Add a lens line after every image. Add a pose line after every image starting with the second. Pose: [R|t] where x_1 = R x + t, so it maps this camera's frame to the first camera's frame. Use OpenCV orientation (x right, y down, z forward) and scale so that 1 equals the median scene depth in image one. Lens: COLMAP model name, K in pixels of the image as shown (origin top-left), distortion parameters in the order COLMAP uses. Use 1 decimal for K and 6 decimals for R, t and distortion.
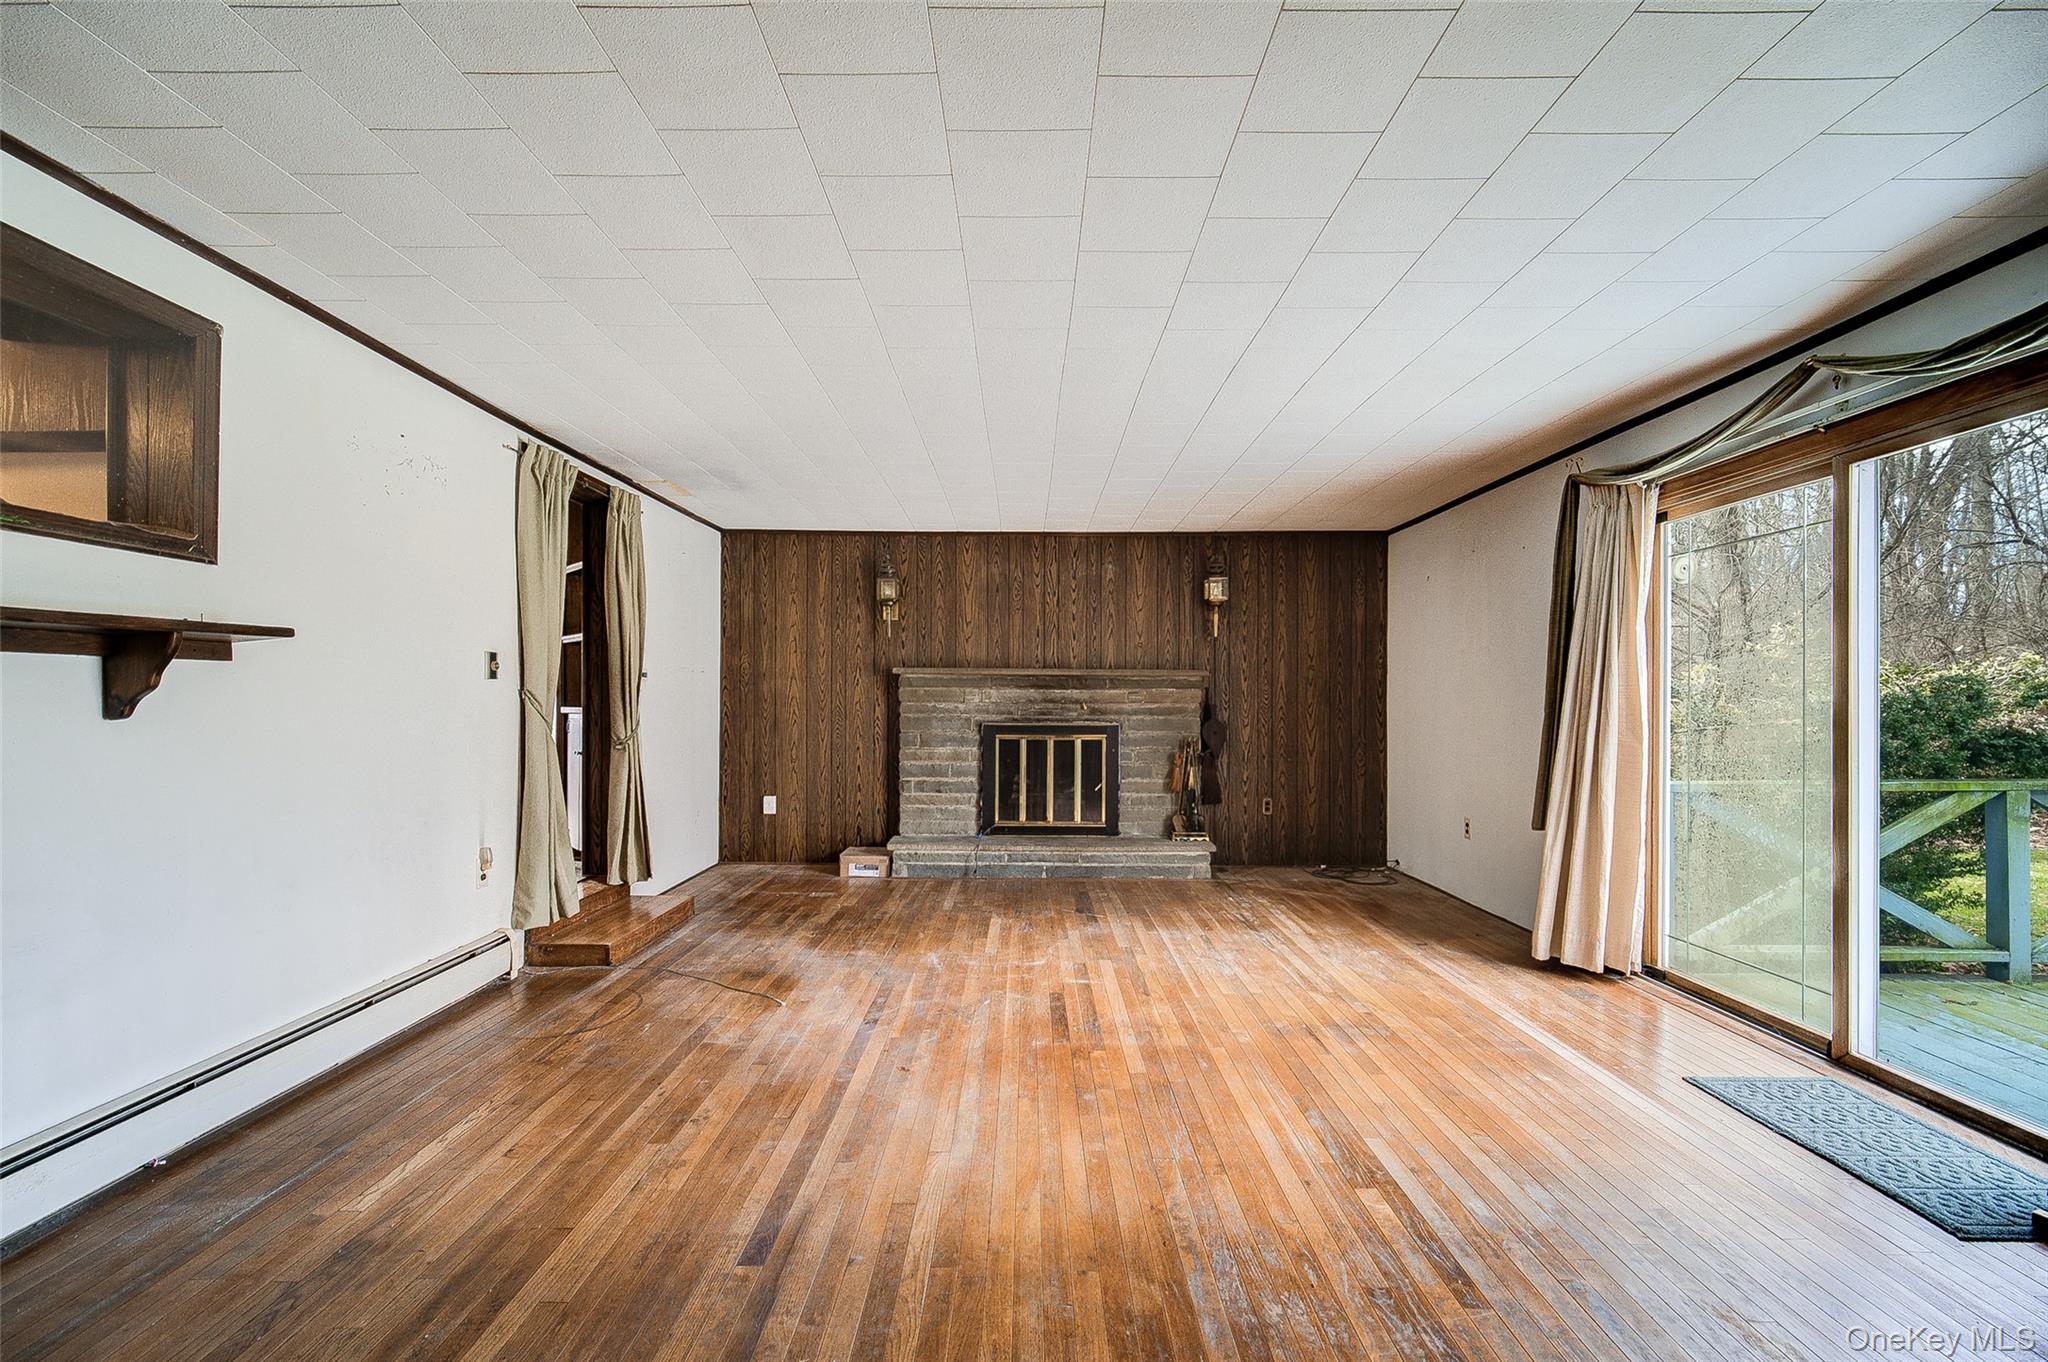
lens RADIAL K [[805.8, 0, 1025.5], [0, 805.8, 701.2], [0, 0, 1]] dist [0.000190, 0.000362]
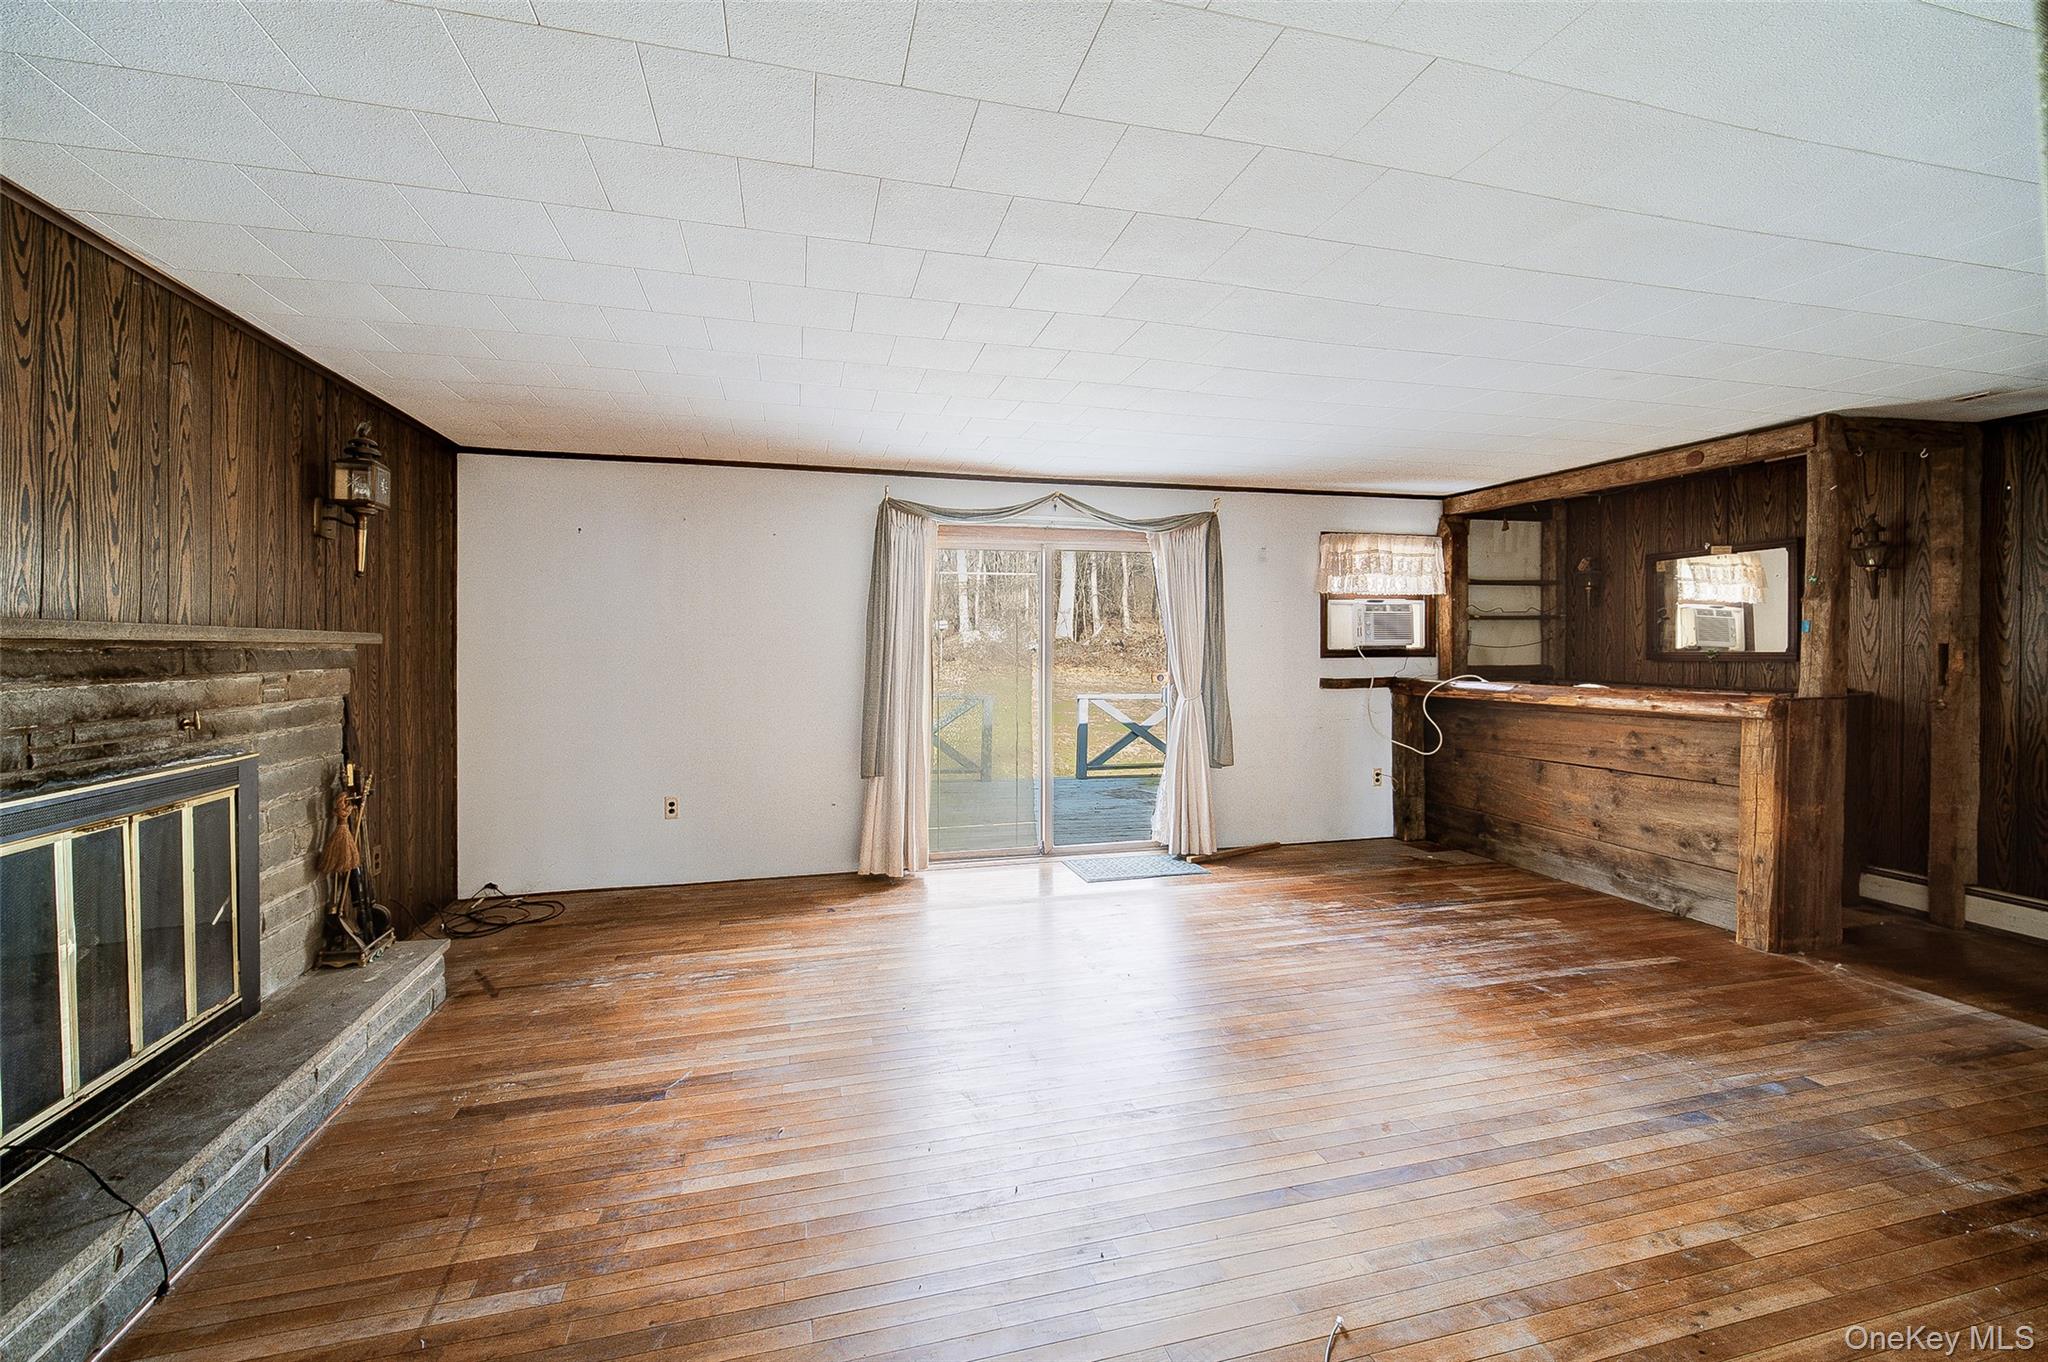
lens RADIAL K [[805.8, 0, 1007.8], [0, 805.8, 648.4], [0, 0, 1]] dist [0.000190, 0.000362]
pose [[-0.232029, -0.006541, 0.972687, -1.006404], [0.000534, 0.999976, 0.006852, -0.078471], [-0.972709, 0.002109, -0.232020, 1.785507]]
